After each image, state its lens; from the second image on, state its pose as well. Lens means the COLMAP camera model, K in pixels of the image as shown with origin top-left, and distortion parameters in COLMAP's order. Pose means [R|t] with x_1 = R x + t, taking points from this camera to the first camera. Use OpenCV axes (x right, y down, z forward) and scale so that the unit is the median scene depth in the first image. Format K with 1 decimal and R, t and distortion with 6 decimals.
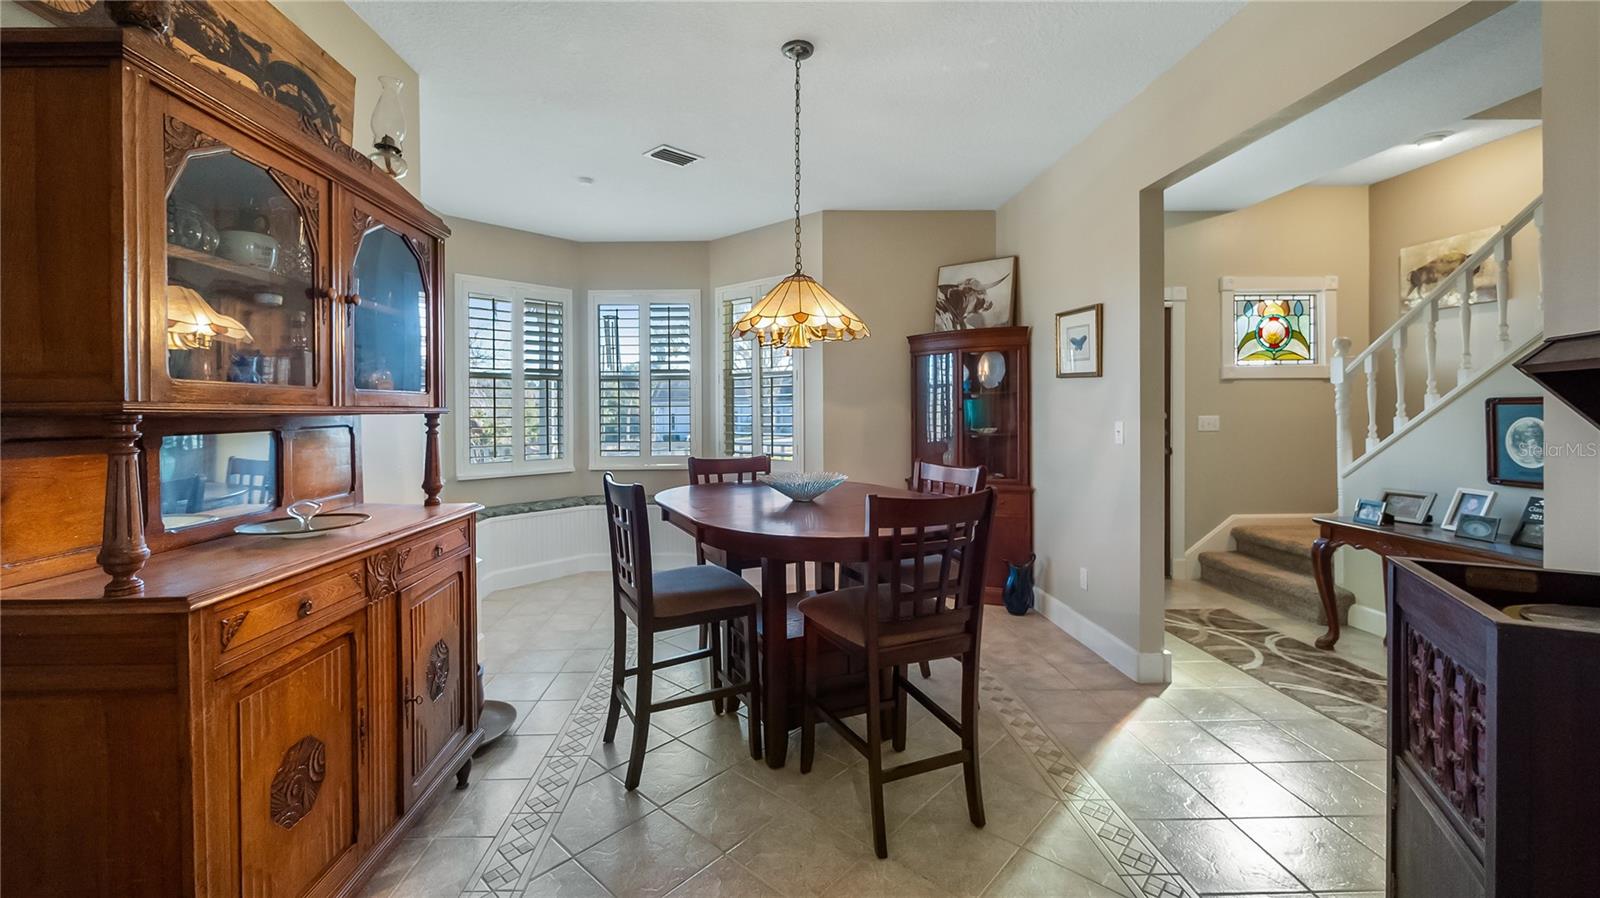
lens RADIAL K [[628.6, 0, 760.2], [0, 628.6, 414.9], [0, 0, 1]] dist [-0.007248, -0.000459]
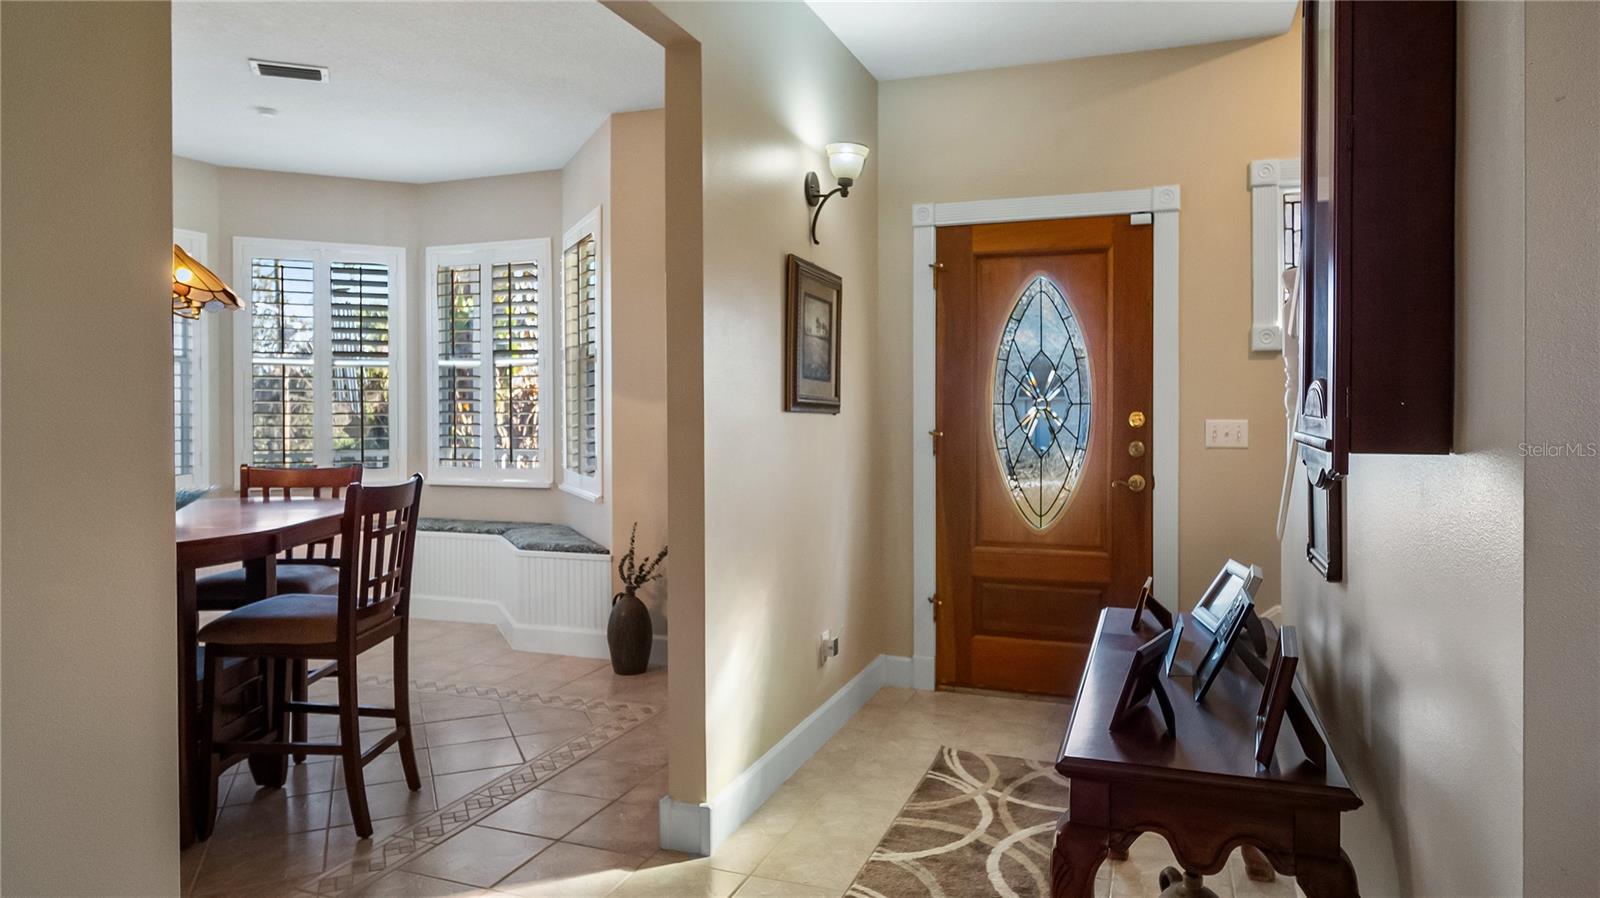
lens RADIAL K [[933.3, 0, 812.4], [0, 933.3, 416.2], [0, 0, 1]] dist [0.005439, 0.001588]
pose [[0.939291, 0.008142, -0.343025, 0.868735], [-0.008411, 0.999964, 0.000704, 0.001566], [0.343018, 0.002224, 0.939326, 0.152895]]
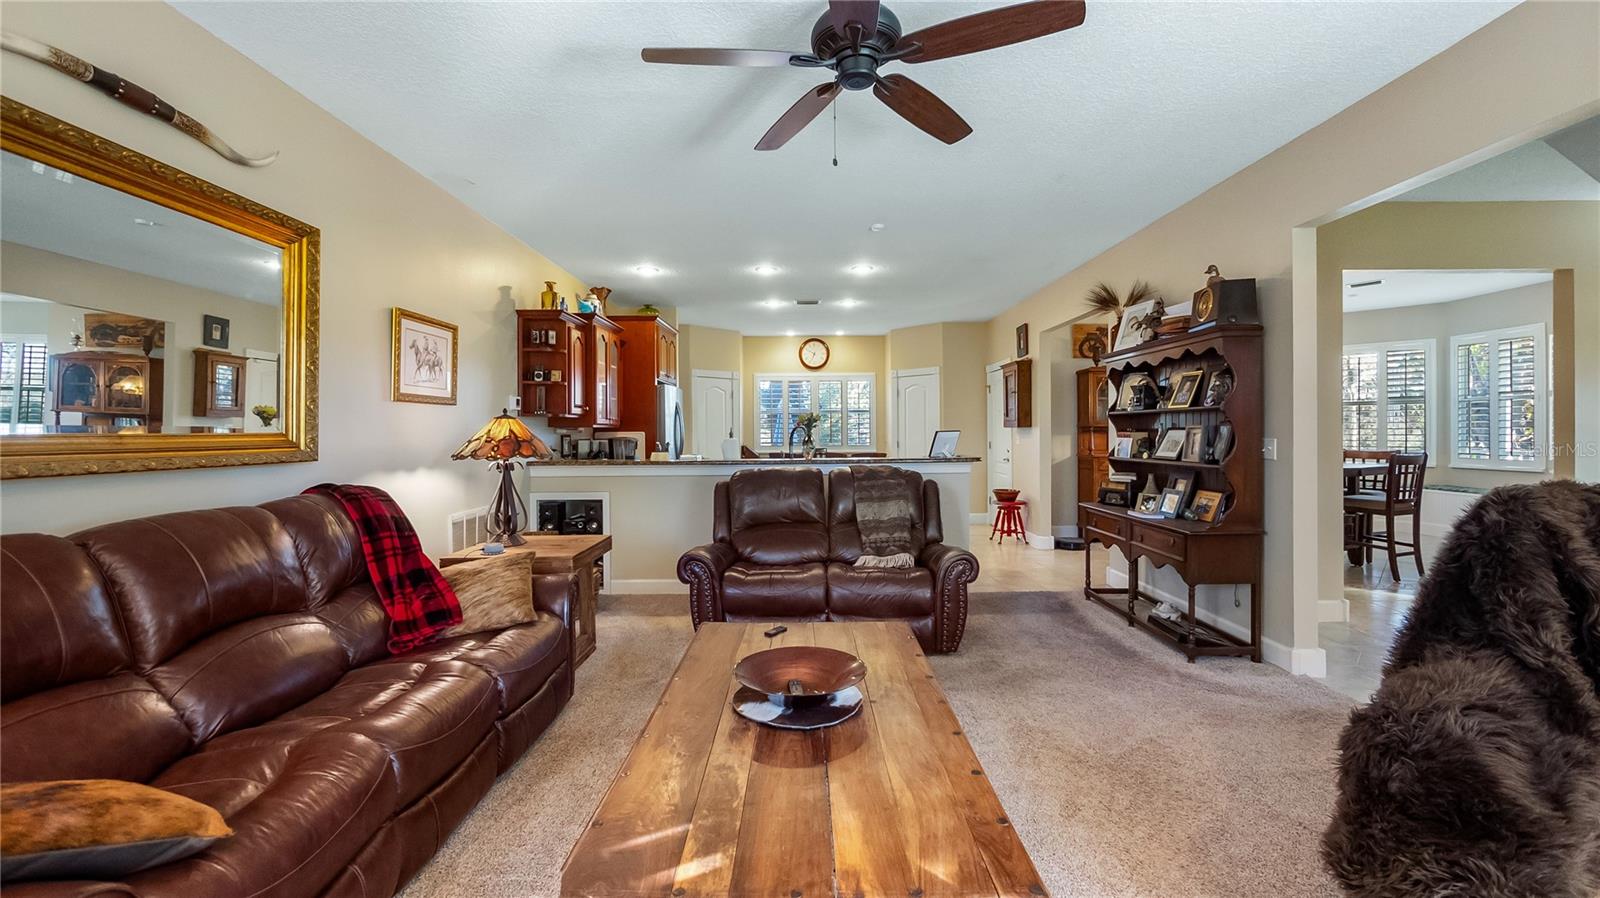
lens RADIAL K [[636.3, 0, 793.2], [0, 636.3, 433.6], [0, 0, 1]] dist [-0.007687, 0.000330]
pose [[-0.012983, 0.014774, -0.999807, 1.714839], [-0.000920, 0.999890, 0.014787, -0.005870], [0.999915, 0.001112, -0.012968, -0.609228]]
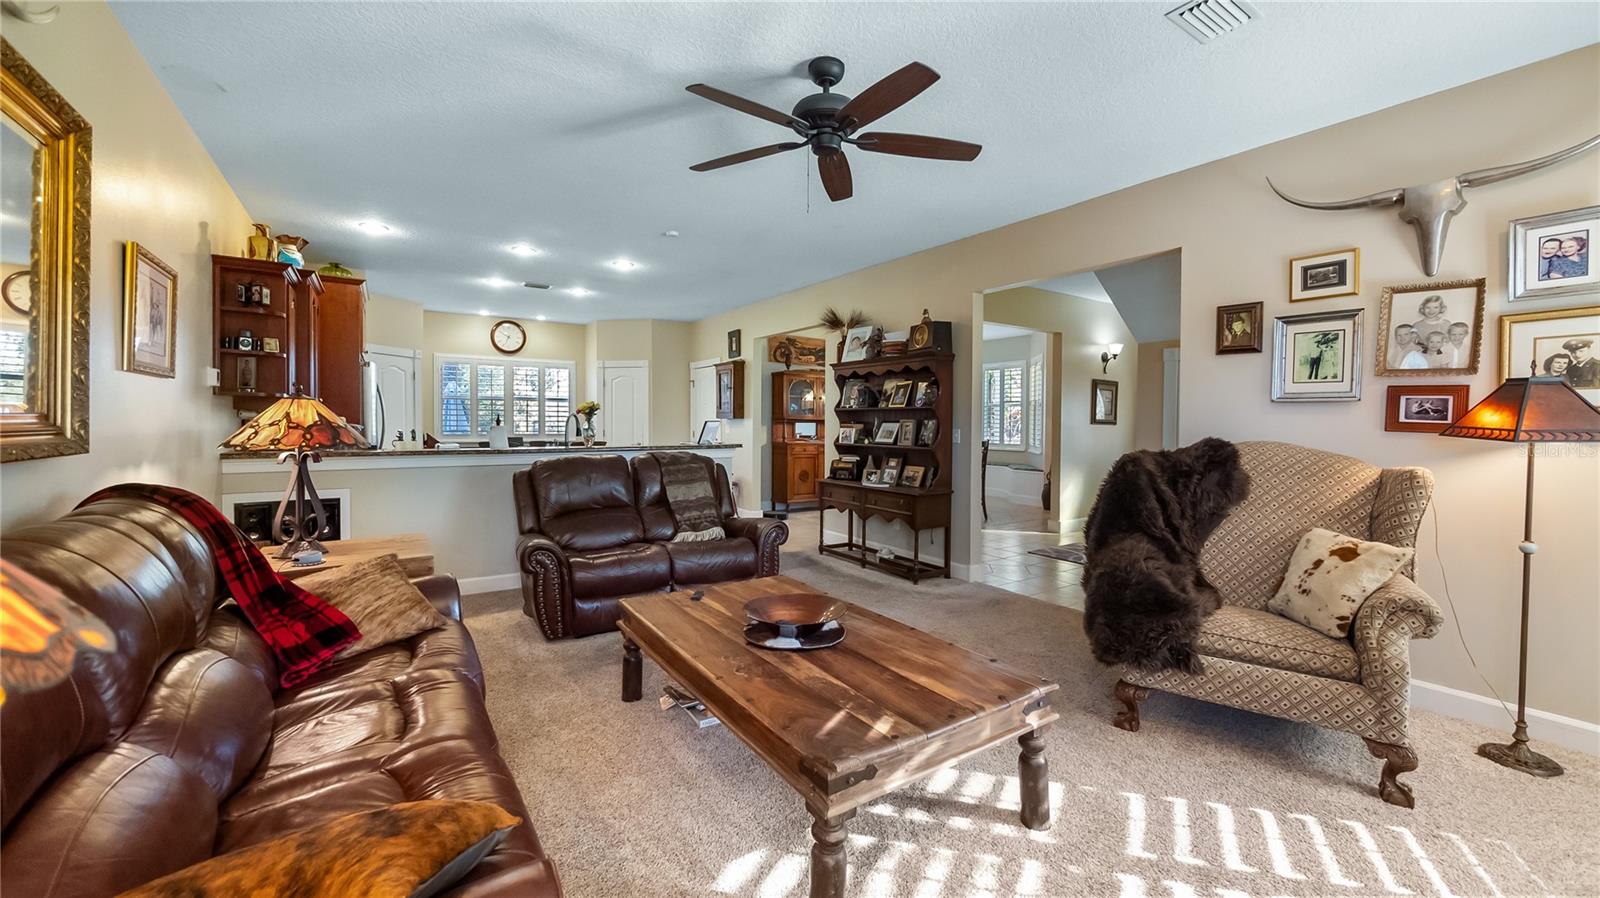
lens RADIAL K [[626.9, 0, 798.0], [0, 626.9, 422.9], [0, 0, 1]] dist [-0.002938, -0.000125]
pose [[0.553116, 0.017734, -0.832916, 1.739631], [-0.020513, 0.999760, 0.007664, -0.003080], [0.832852, 0.012846, 0.553347, -0.988091]]
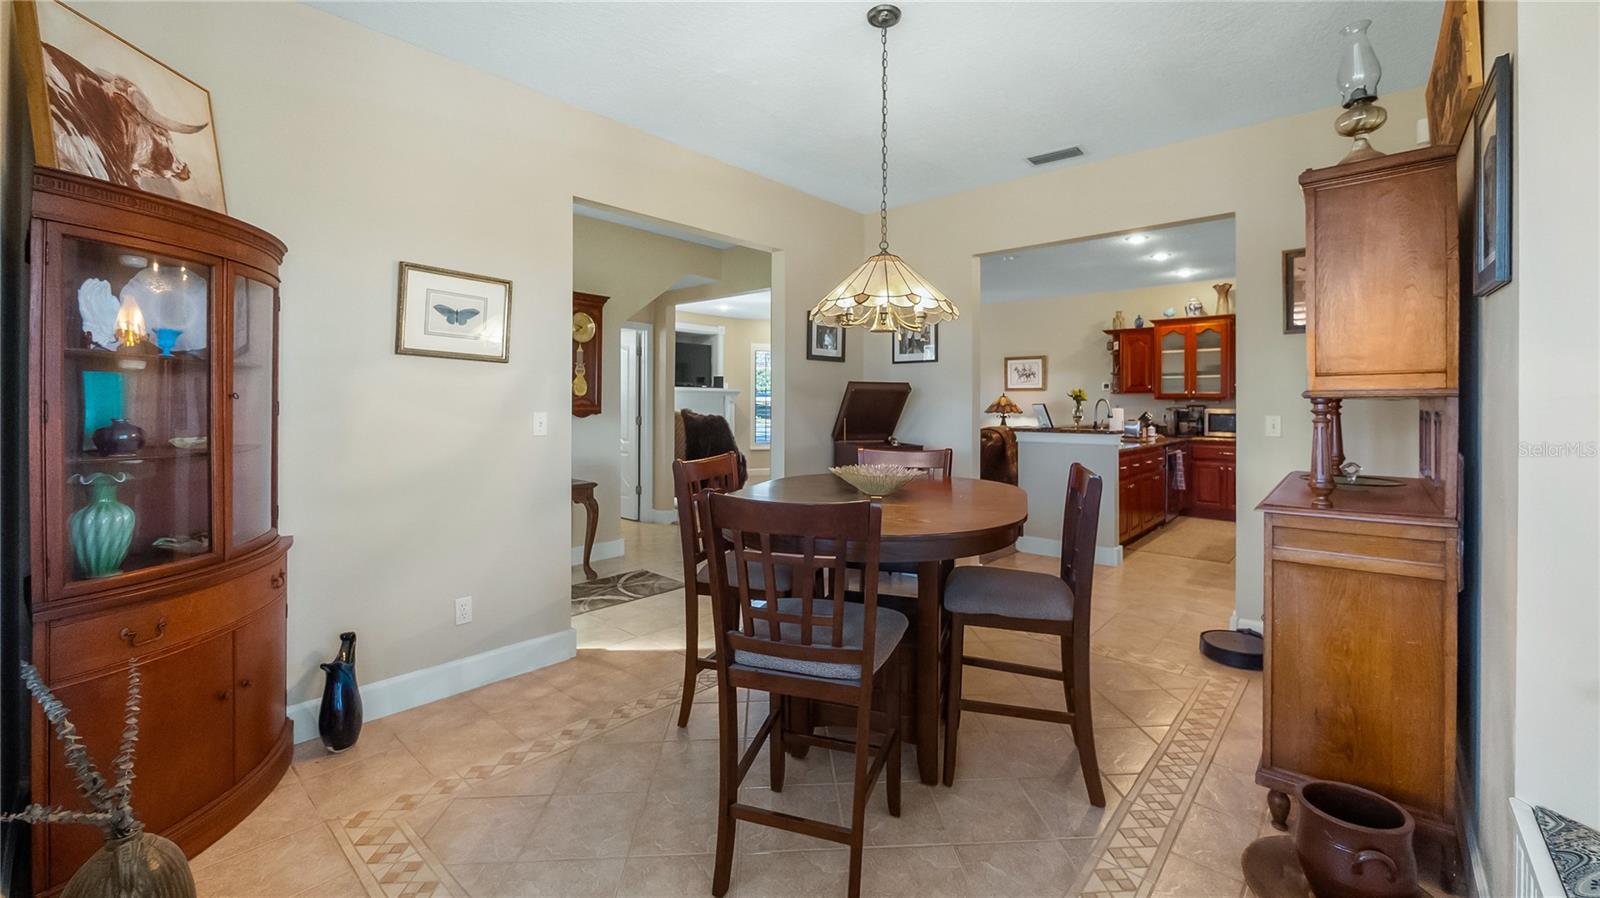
lens RADIAL K [[660.3, 0, 805.2], [0, 660.3, 400.3], [0, 0, 1]] dist [-0.000719, -0.000010]
pose [[-0.749072, 0.011155, 0.662395, -0.379804], [0.011698, 0.999925, -0.003610, -0.002356], [-0.662386, 0.005044, -0.749146, 1.342579]]
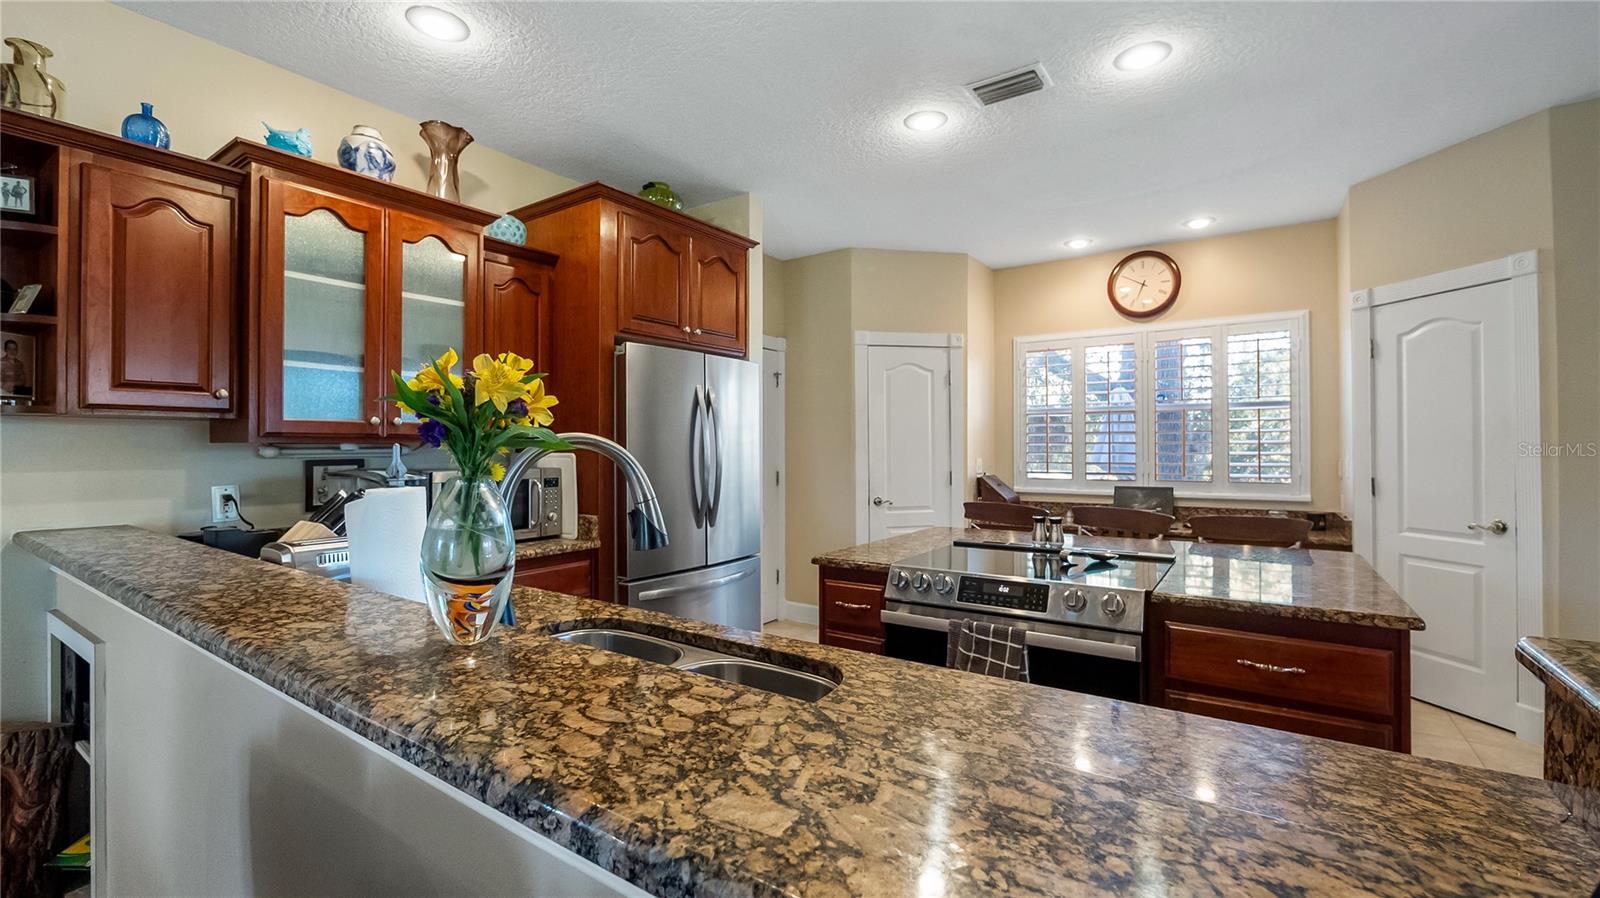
lens RADIAL K [[662.7, 0, 804.0], [0, 662.7, 444.4], [0, 0, 1]] dist [-0.002033, -0.000199]
pose [[-0.564819, 0.008417, -0.825172, 0.421953], [0.004711, 0.999965, 0.006975, -0.000382], [0.825201, 0.000053, -0.564839, -0.359609]]
